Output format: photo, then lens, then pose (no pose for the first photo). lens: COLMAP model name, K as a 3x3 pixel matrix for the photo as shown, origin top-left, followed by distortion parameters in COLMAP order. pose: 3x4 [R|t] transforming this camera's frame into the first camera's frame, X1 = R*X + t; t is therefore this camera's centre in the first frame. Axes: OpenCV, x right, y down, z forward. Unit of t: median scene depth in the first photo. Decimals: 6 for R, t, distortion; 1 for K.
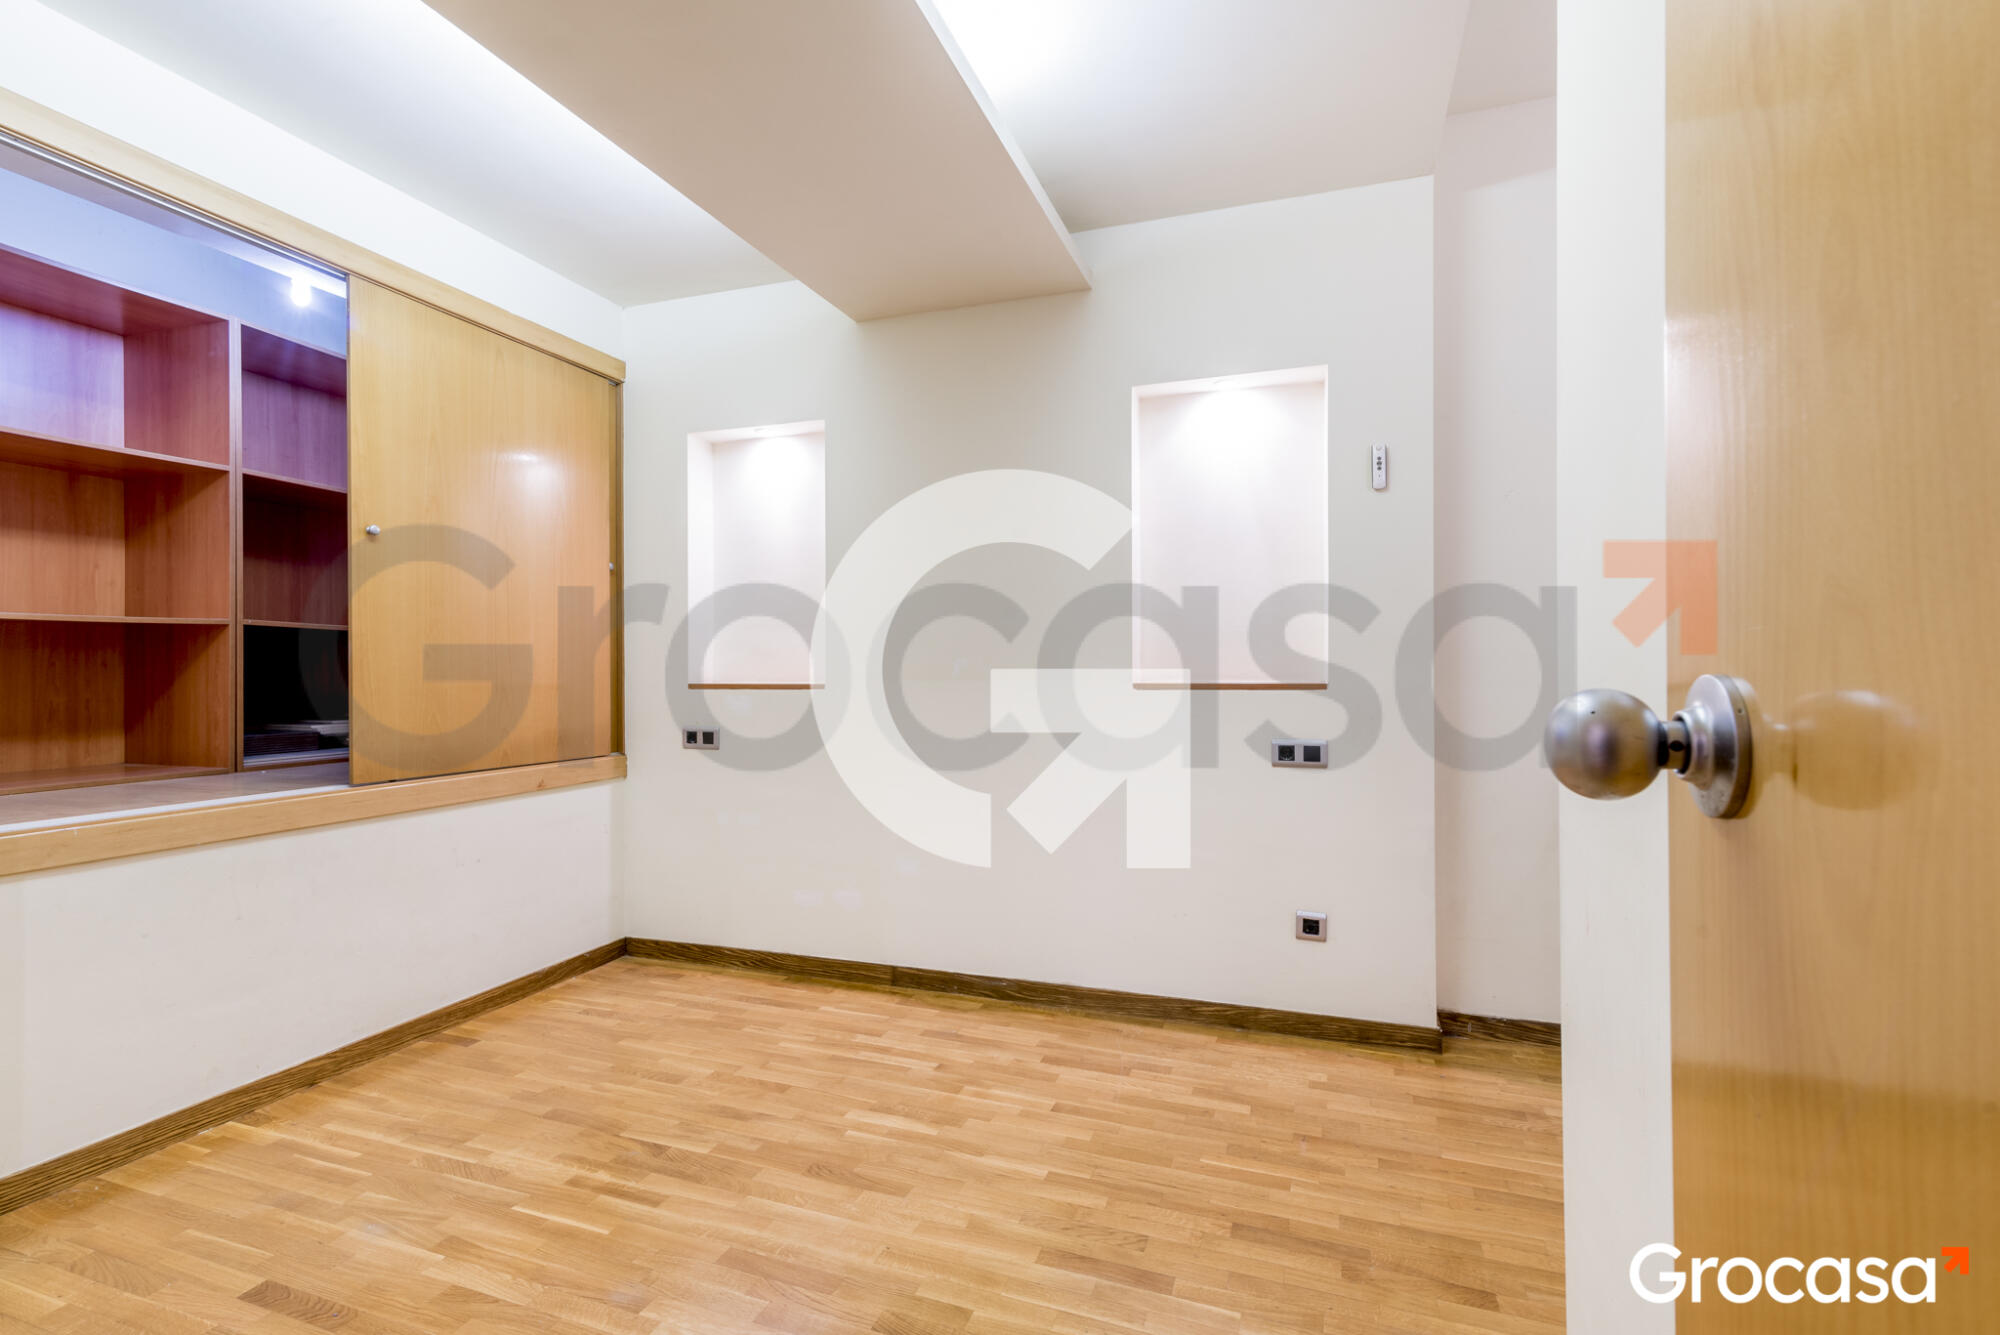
lens RADIAL K [[886.3, 0, 1011.2], [0, 886.3, 676.4], [0, 0, 1]] dist [0.000879, 0.000069]
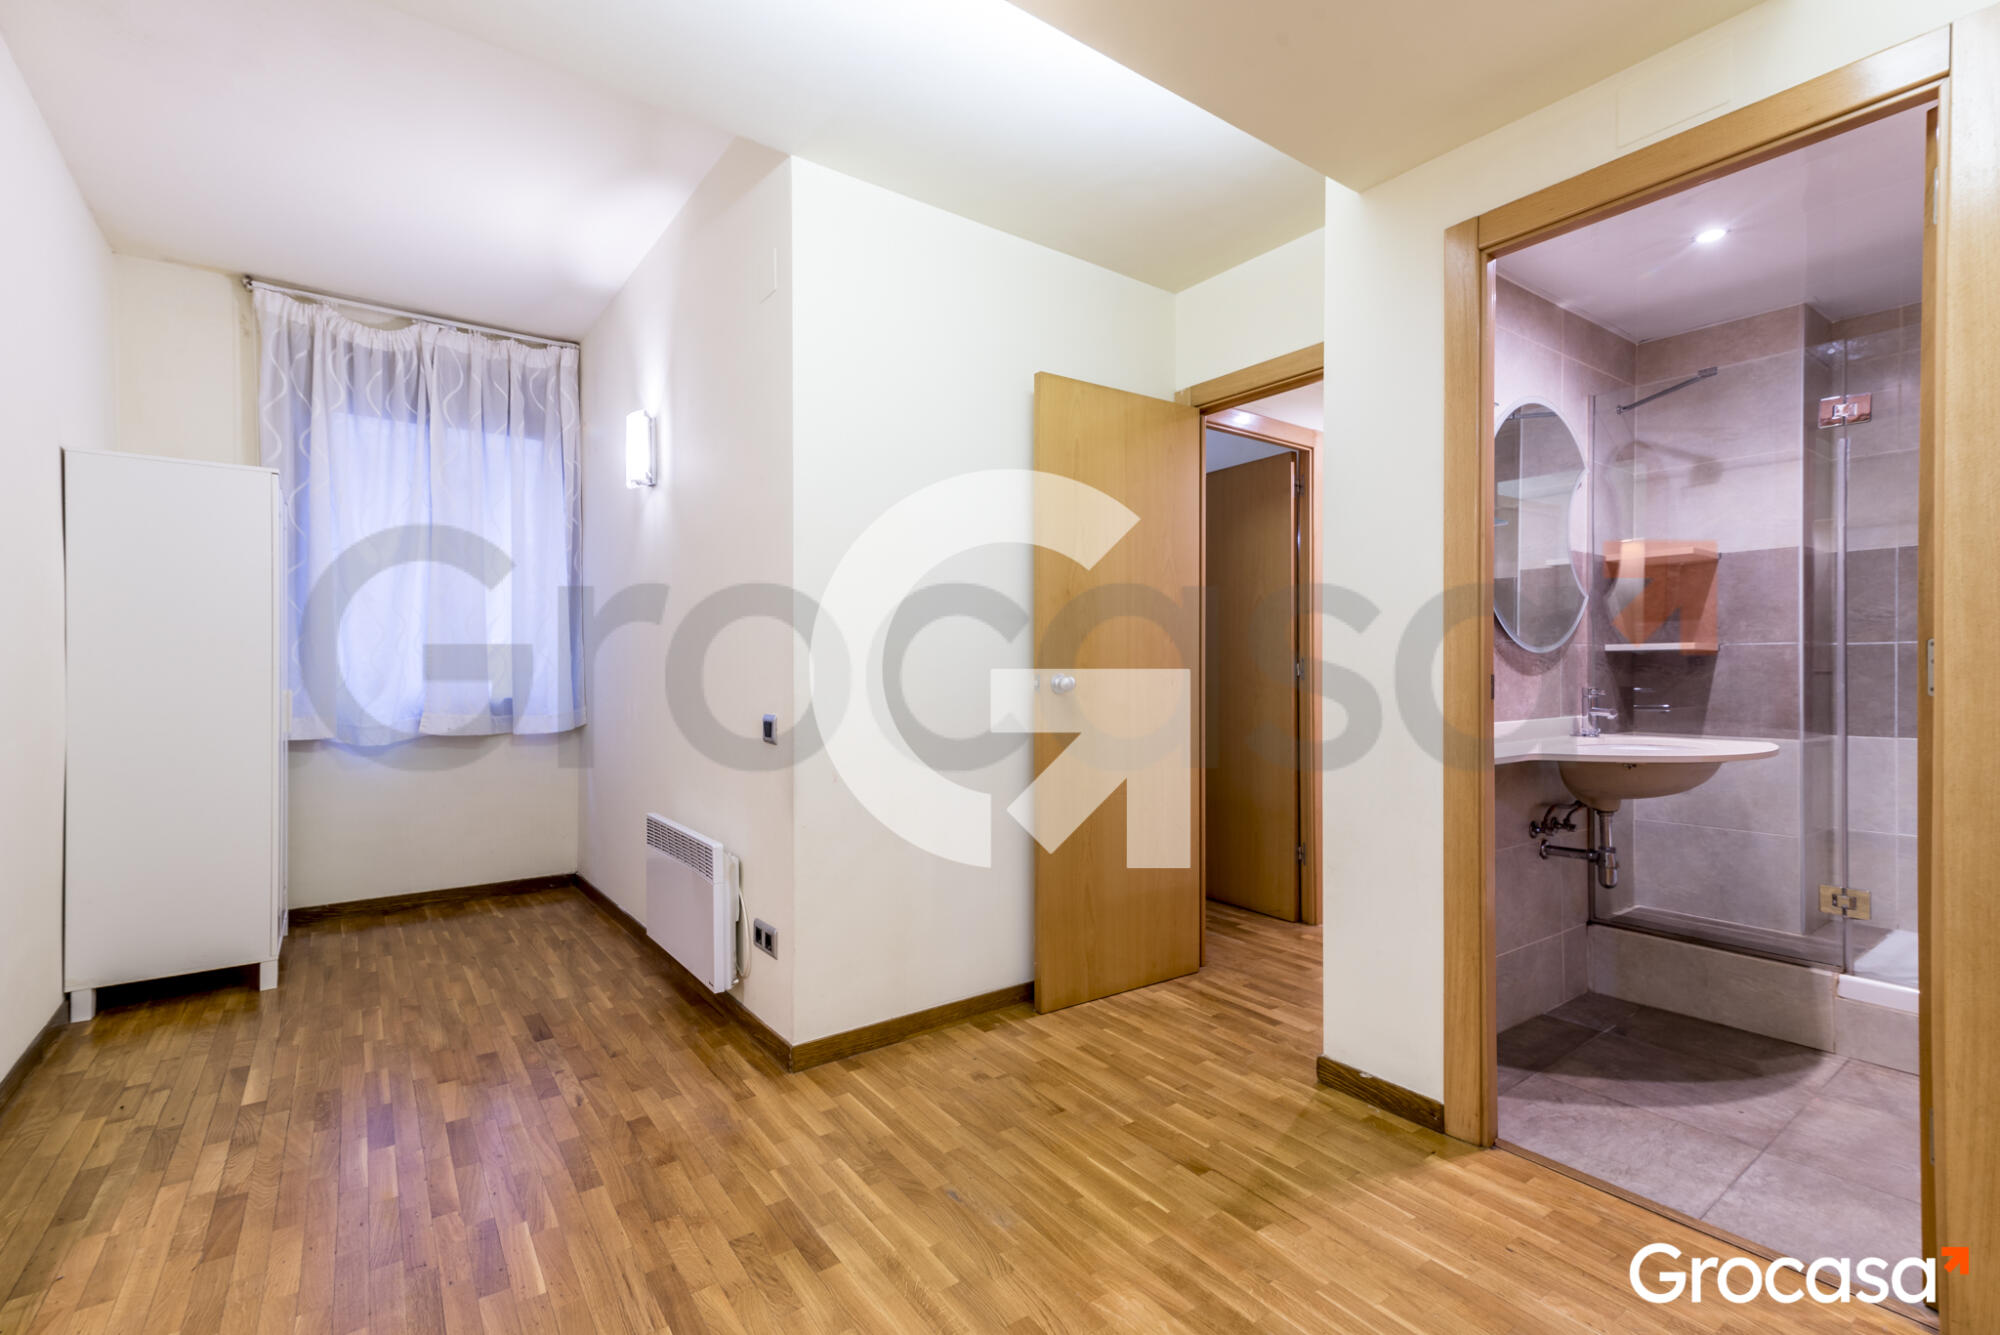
lens RADIAL K [[886.3, 0, 1000.9], [0, 886.3, 671.5], [0, 0, 1]] dist [0.000879, 0.000069]
pose [[-0.827994, 0.011101, 0.560628, -0.657151], [0.008734, 0.999938, -0.006901, 0.002645], [-0.560669, -0.000817, -0.828039, 1.643742]]
